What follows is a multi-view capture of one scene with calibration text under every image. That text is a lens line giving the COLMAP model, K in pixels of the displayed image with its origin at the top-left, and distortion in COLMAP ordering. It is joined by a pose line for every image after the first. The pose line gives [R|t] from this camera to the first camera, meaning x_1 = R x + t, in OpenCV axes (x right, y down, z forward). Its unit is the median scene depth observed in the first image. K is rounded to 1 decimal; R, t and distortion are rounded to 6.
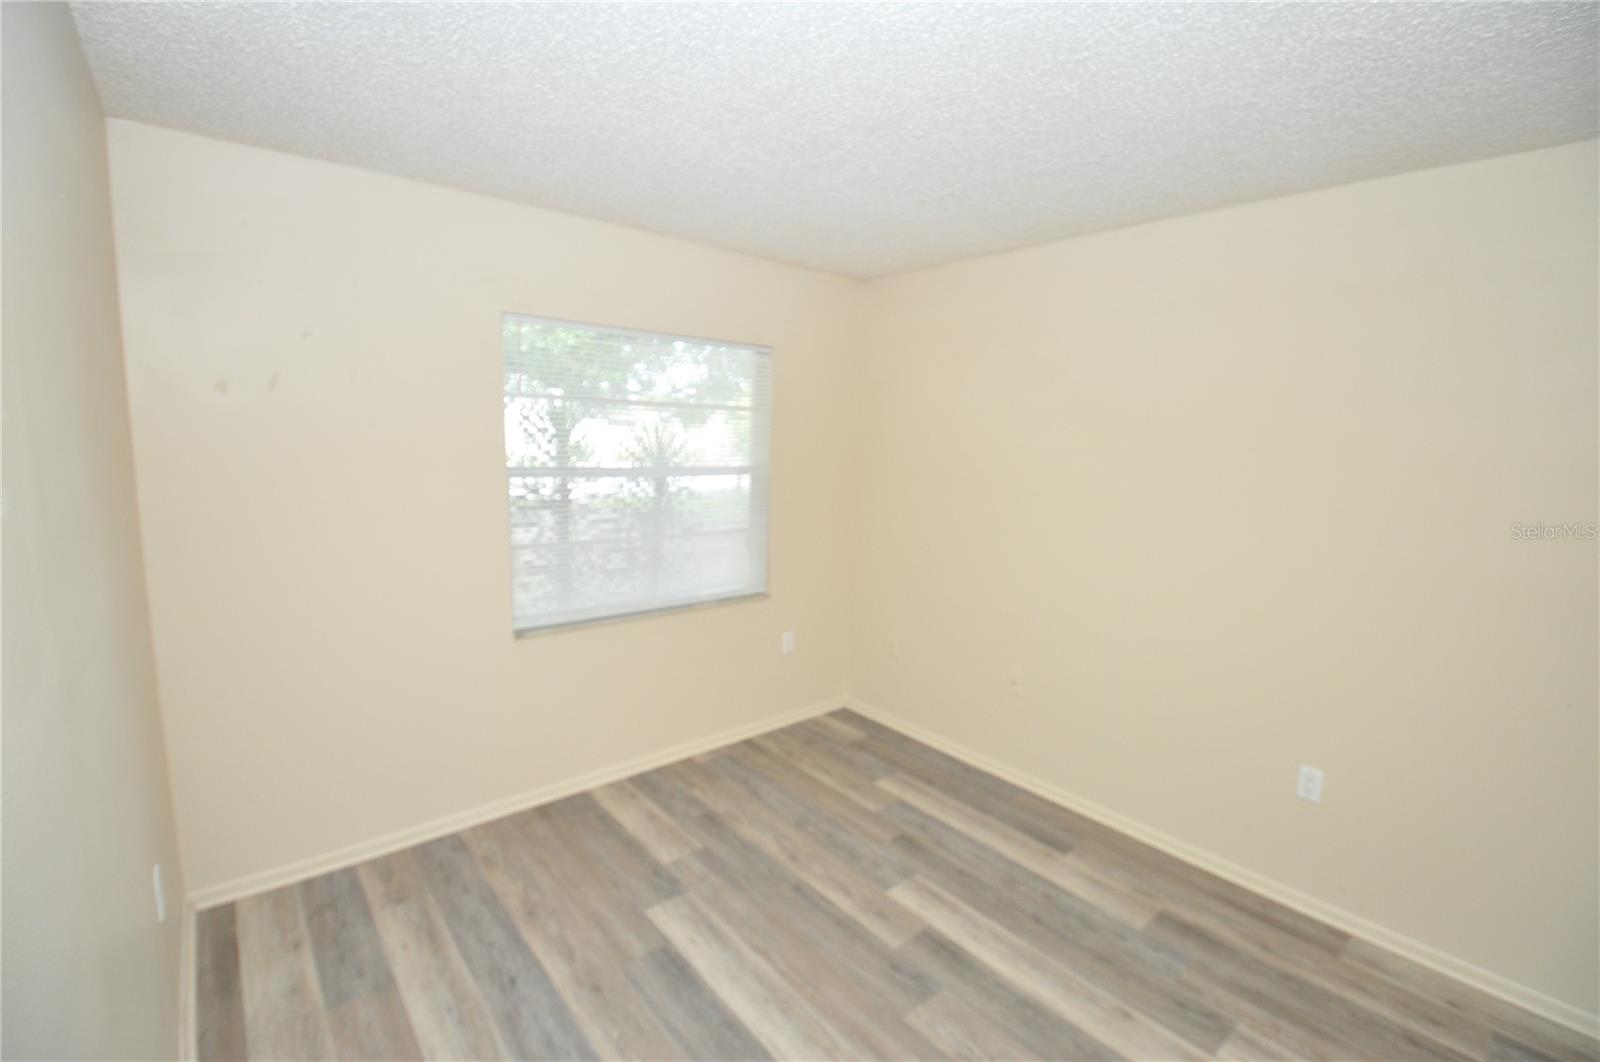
lens RADIAL K [[709.0, 0, 801.0], [0, 709.0, 529.9], [0, 0, 1]] dist [-0.015593, -0.007142]
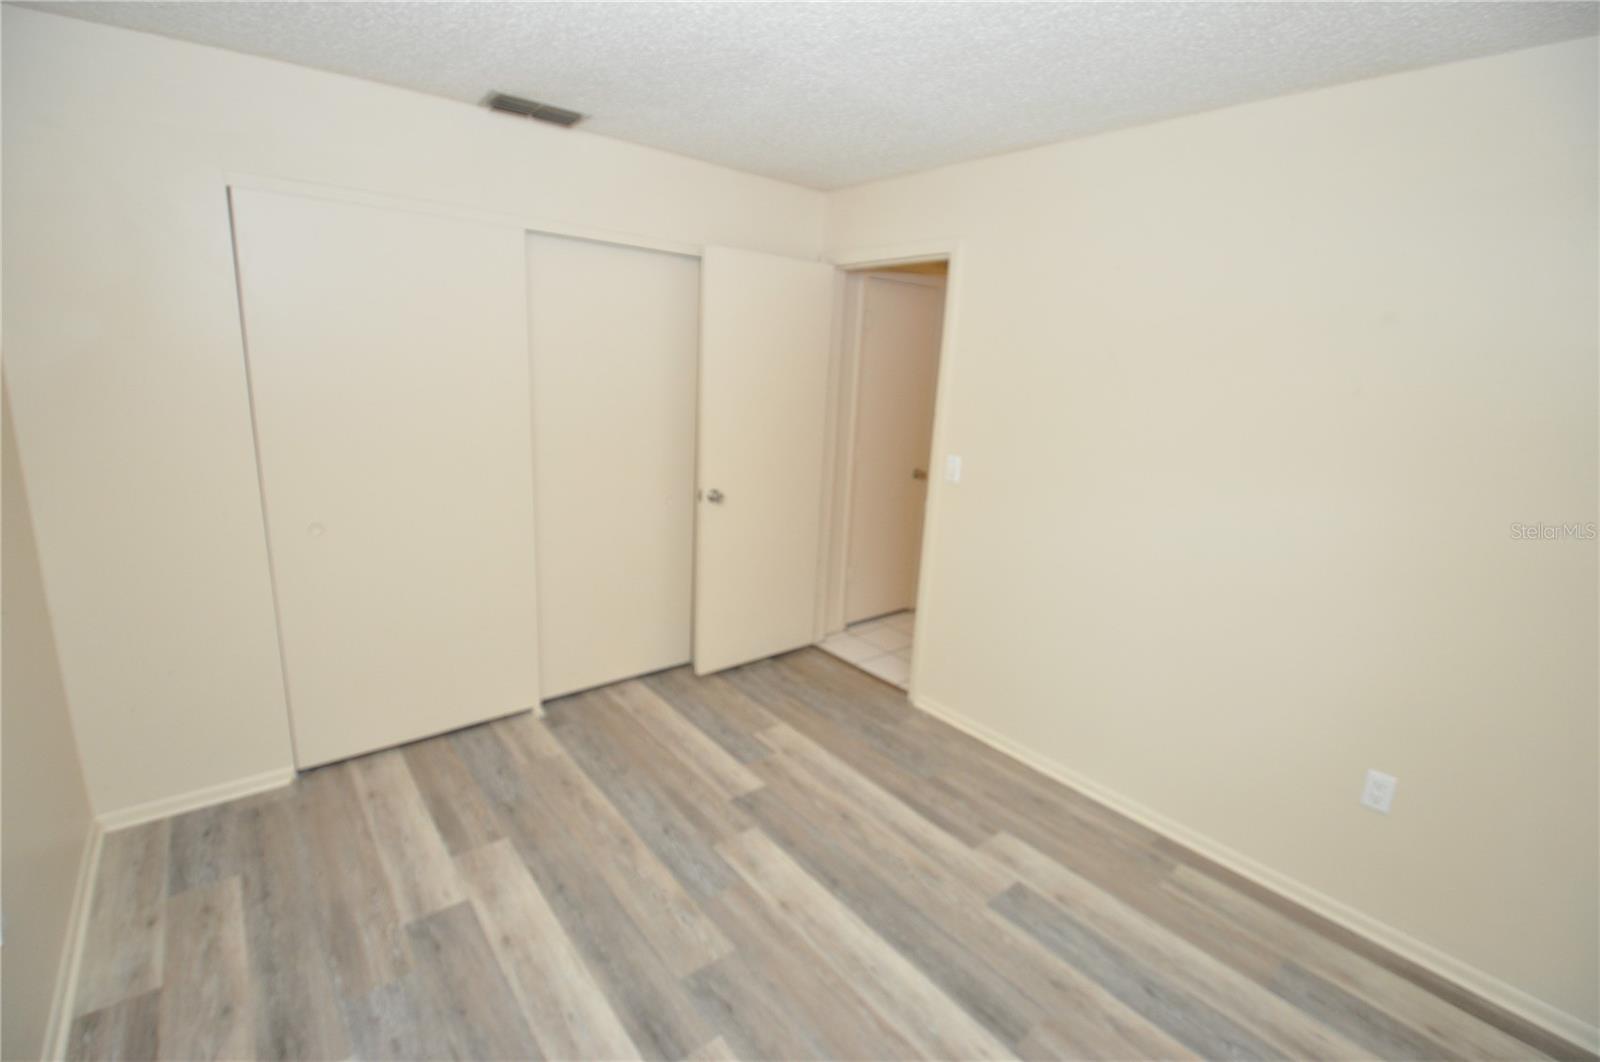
lens RADIAL K [[709.0, 0, 800.0], [0, 709.0, 530.3], [0, 0, 1]] dist [-0.015593, -0.007142]
pose [[-0.997029, -0.076837, -0.005404, 0.101037], [-0.073757, 0.932131, 0.354530, -0.215821], [-0.022203, 0.353875, -0.935029, 1.657576]]
